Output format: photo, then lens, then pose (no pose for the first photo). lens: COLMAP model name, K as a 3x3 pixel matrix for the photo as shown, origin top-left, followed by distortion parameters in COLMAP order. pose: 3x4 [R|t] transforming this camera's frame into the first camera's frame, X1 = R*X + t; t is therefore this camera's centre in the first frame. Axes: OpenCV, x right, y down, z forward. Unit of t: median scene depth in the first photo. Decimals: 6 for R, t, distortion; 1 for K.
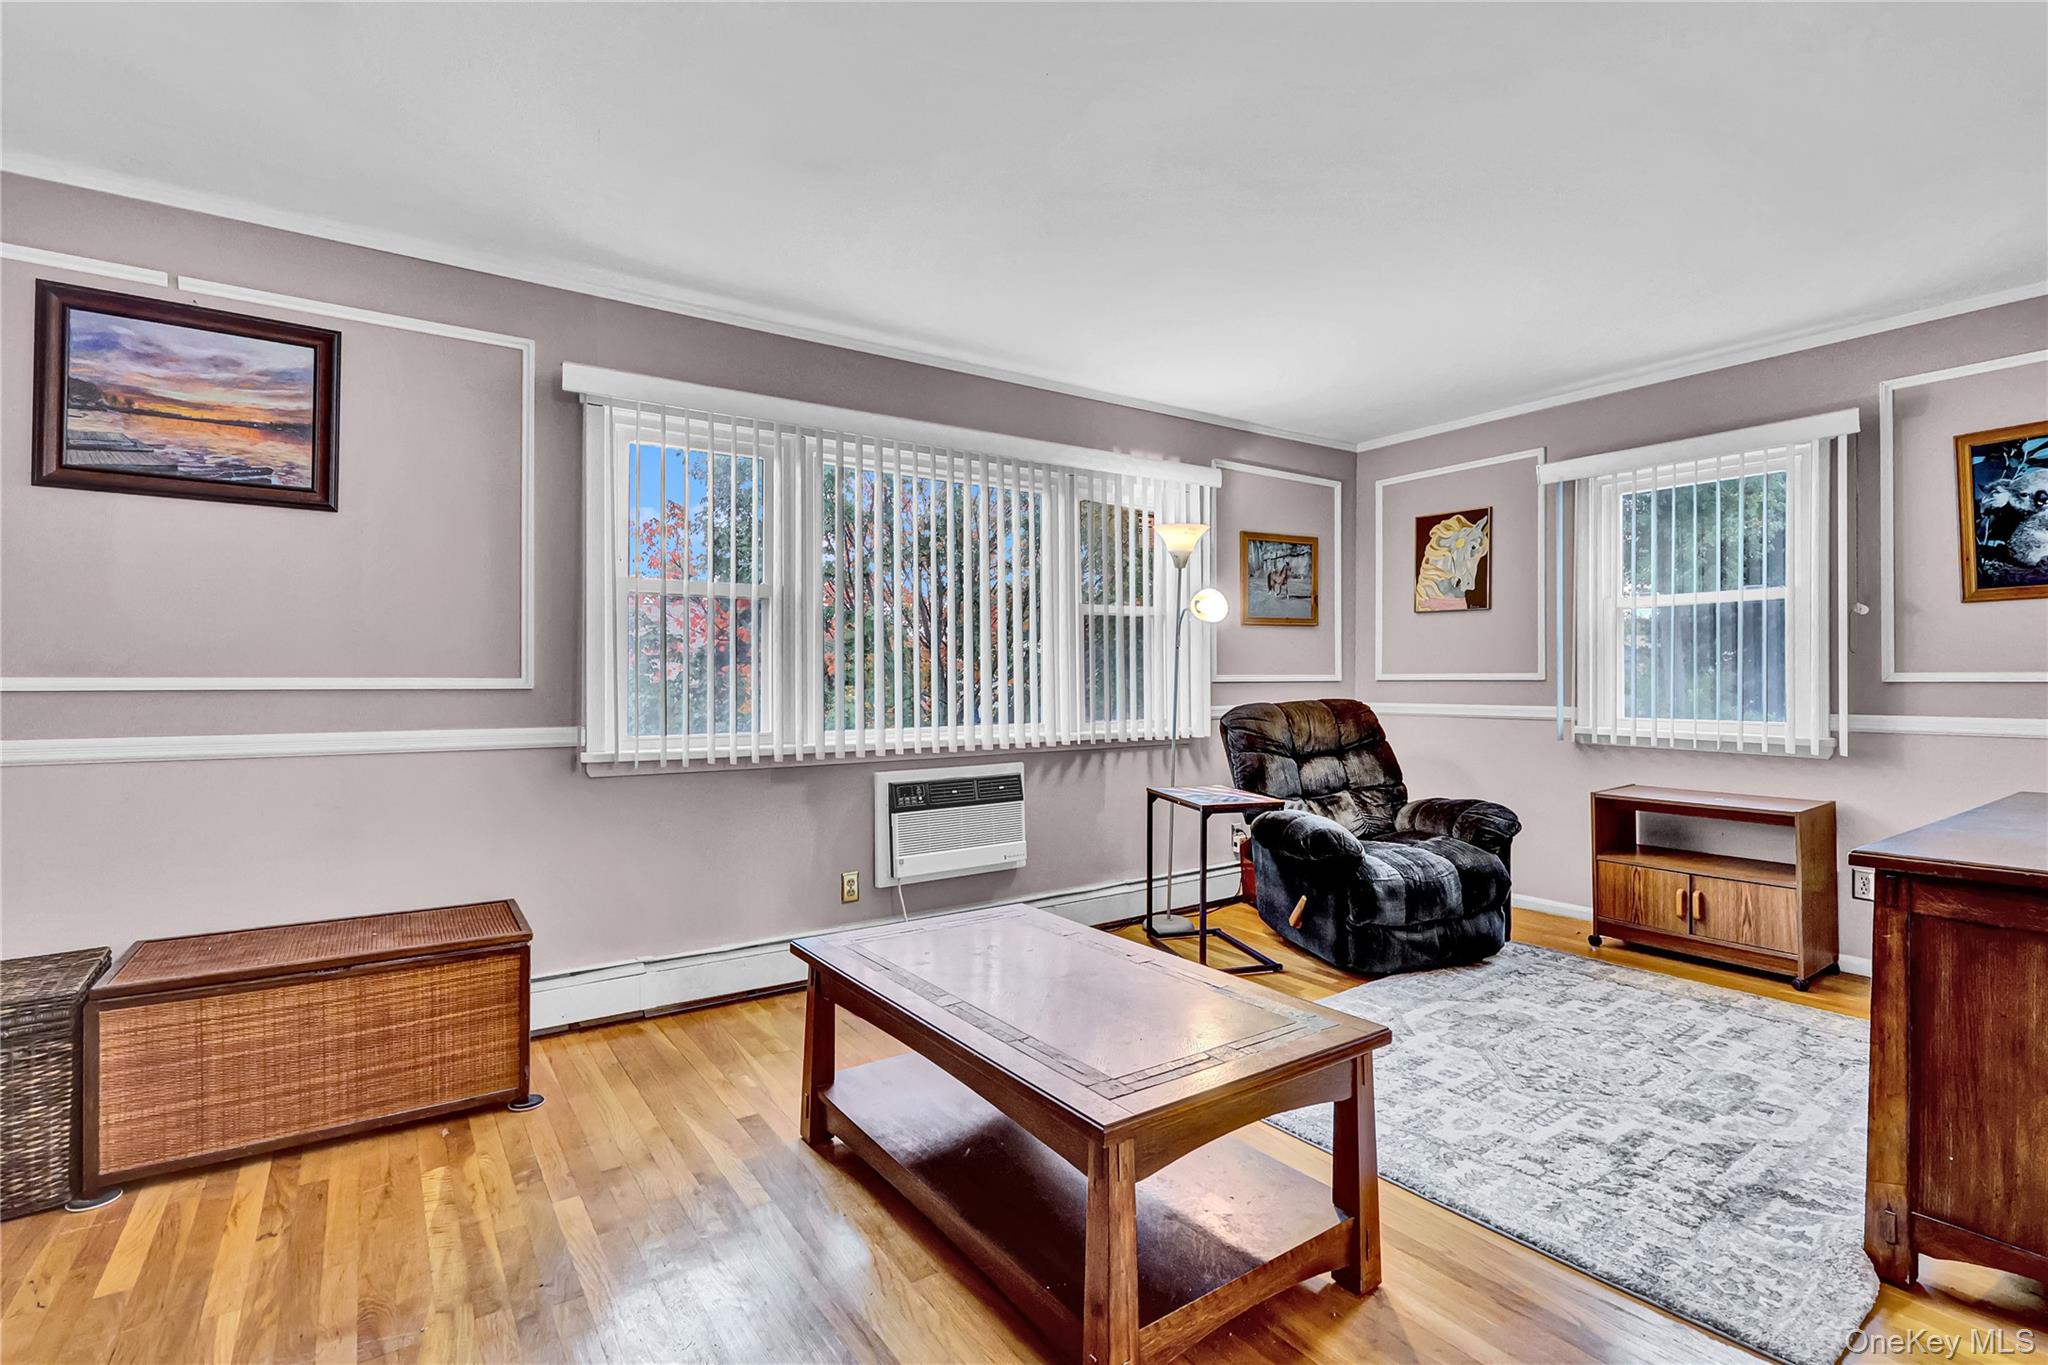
lens RADIAL K [[951.4, 0, 1016.8], [0, 951.4, 668.6], [0, 0, 1]] dist [0.000125, -0.000189]
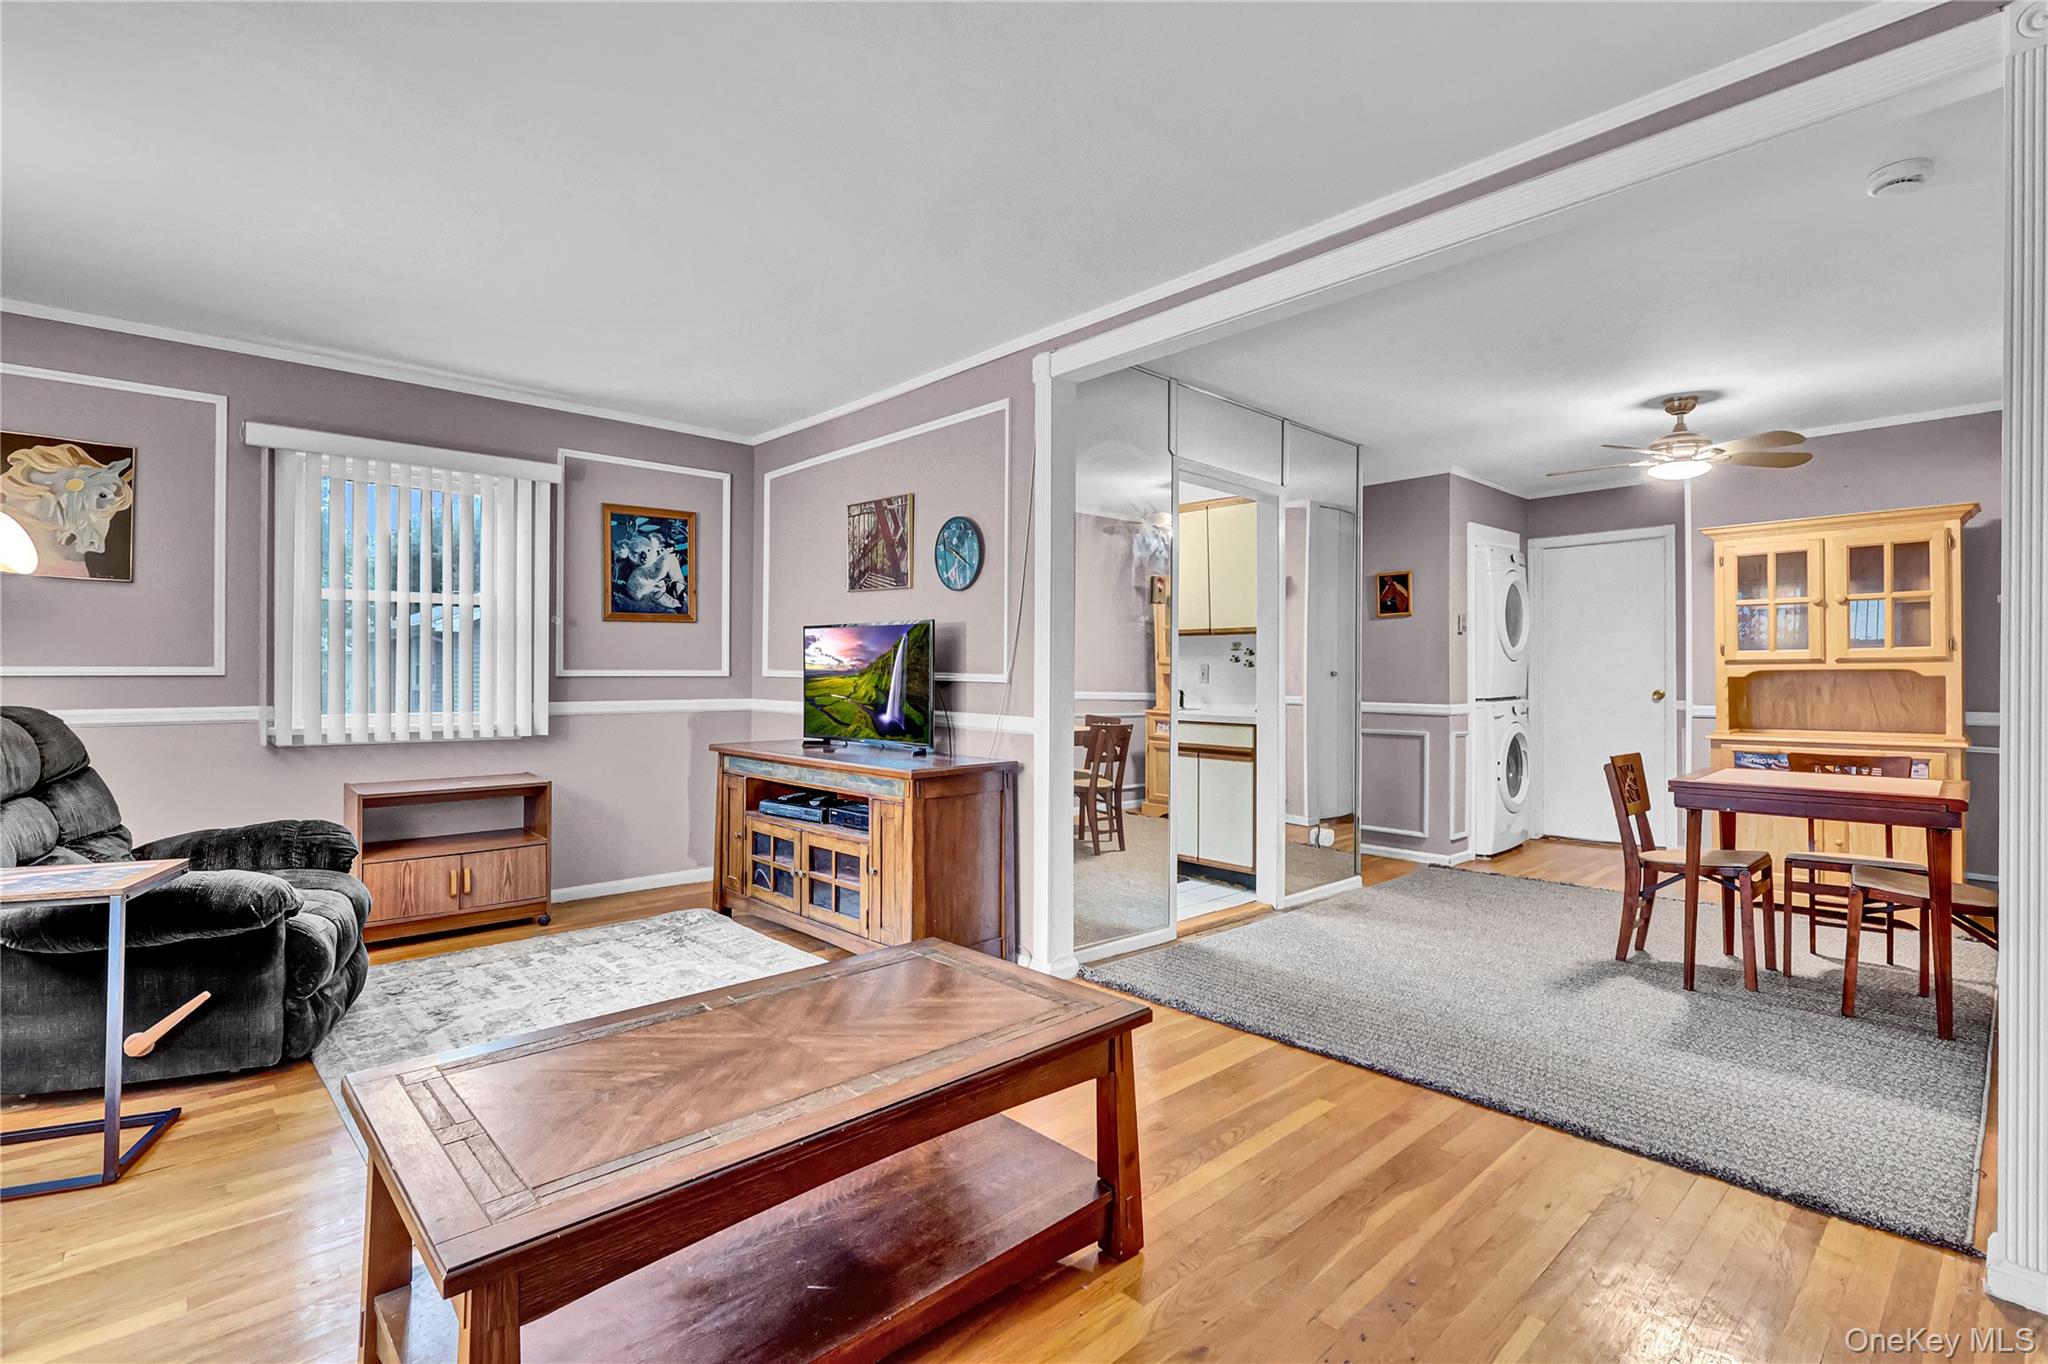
lens RADIAL K [[951.4, 0, 1019.4], [0, 951.4, 678.3], [0, 0, 1]] dist [0.000125, -0.000189]
pose [[-0.138378, -0.003487, 0.990373, -0.496161], [-0.010697, 0.999941, 0.002026, 0.007098], [-0.990322, -0.010313, -0.138407, 0.568875]]
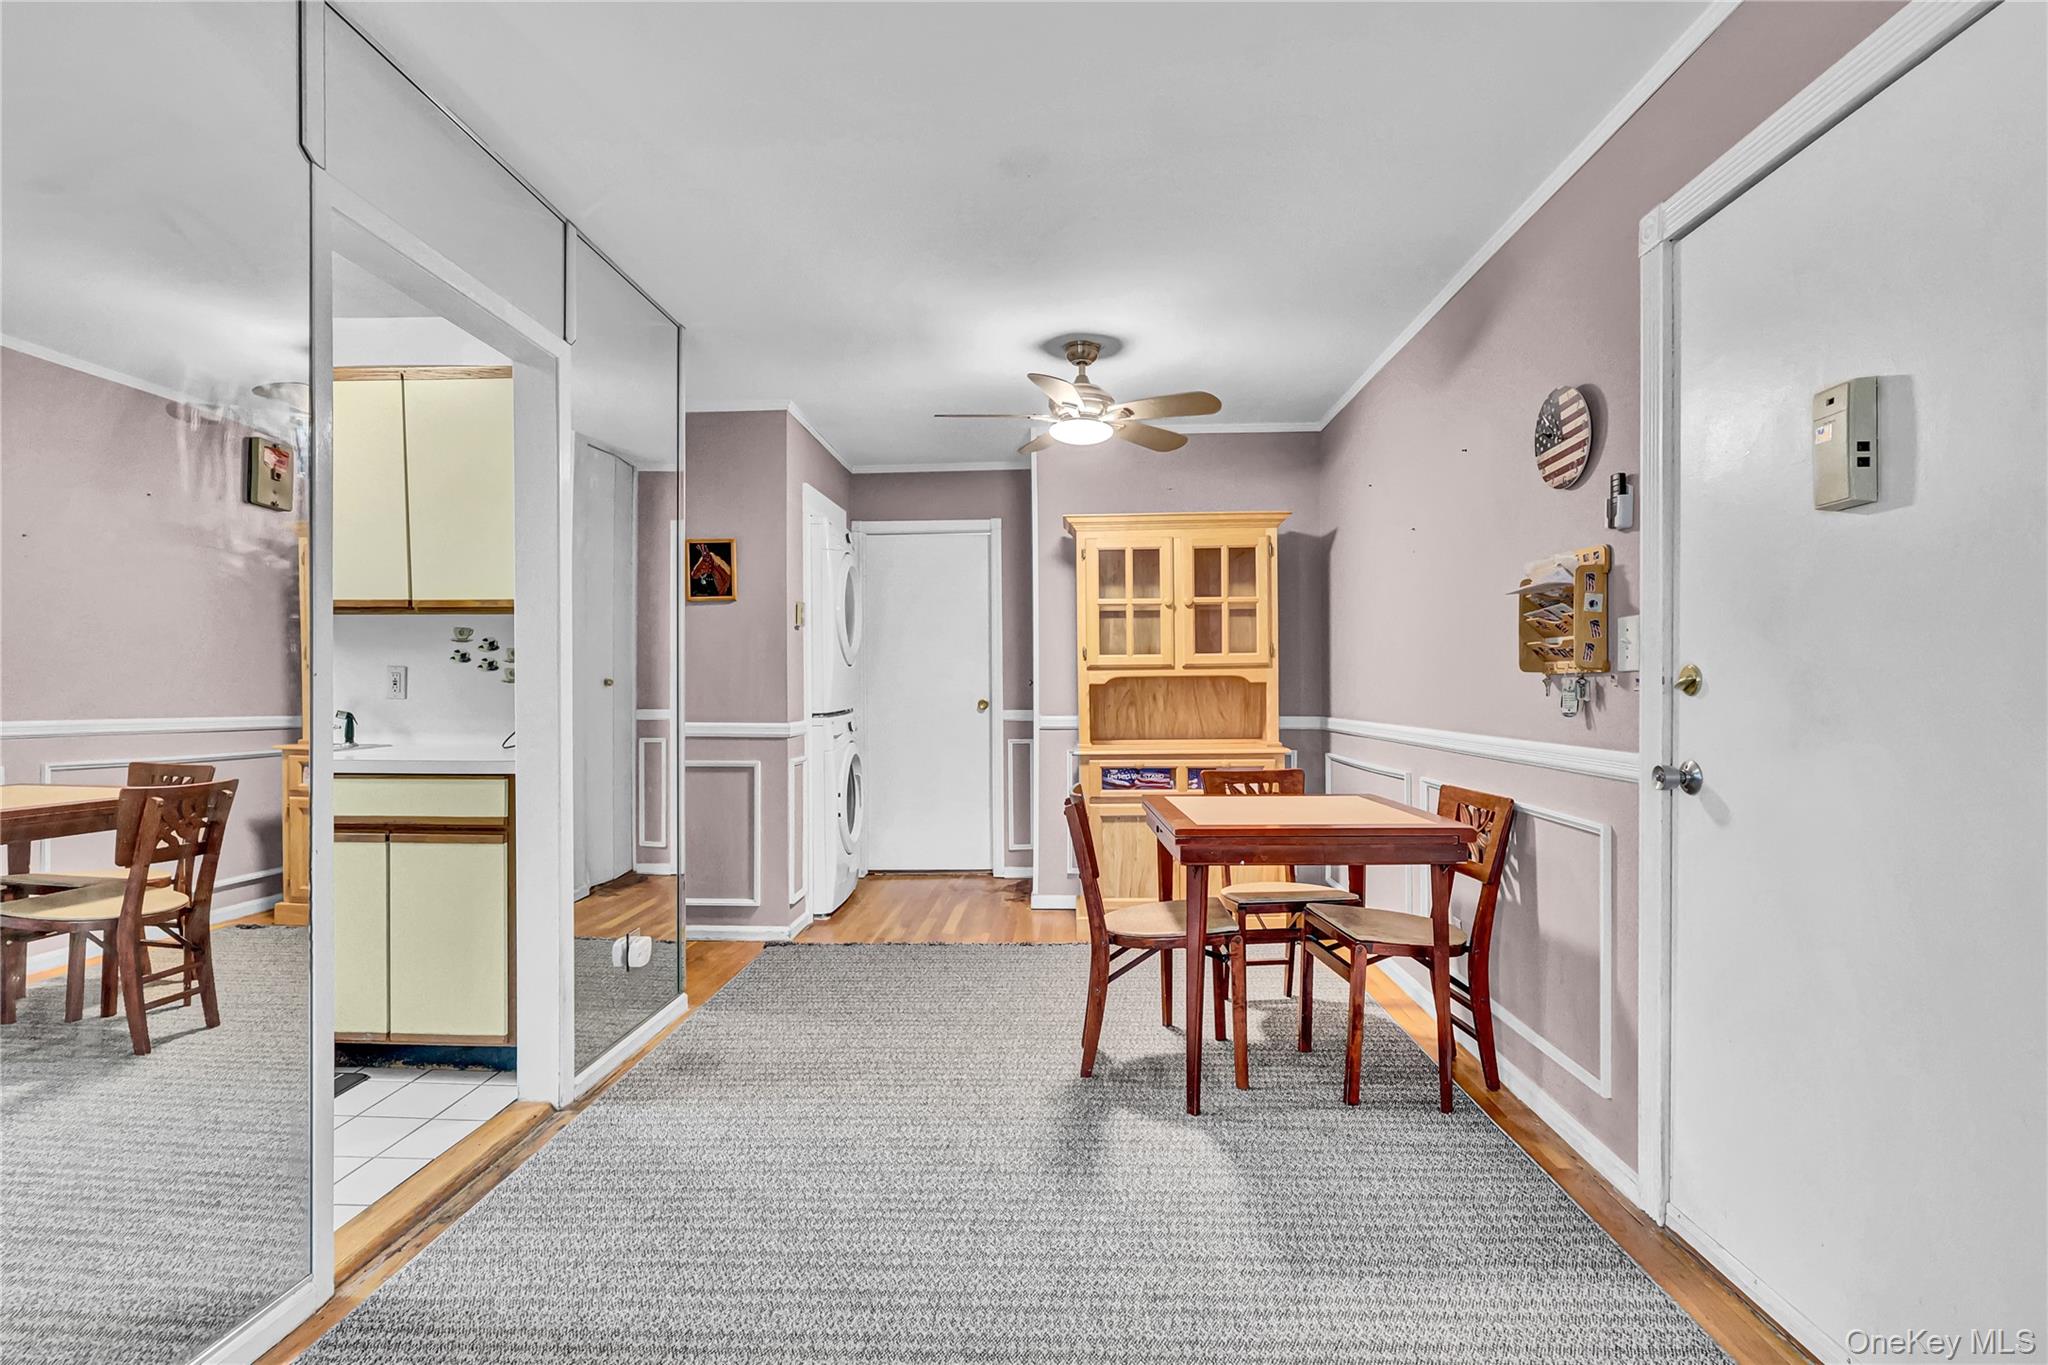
lens RADIAL K [[951.4, 0, 1035.0], [0, 951.4, 690.6], [0, 0, 1]] dist [0.000125, -0.000189]
pose [[-0.798939, -0.000914, 0.601412, 0.071402], [-0.002072, 0.999997, -0.001233, 0.007038], [-0.601409, -0.002231, -0.798938, 0.380340]]
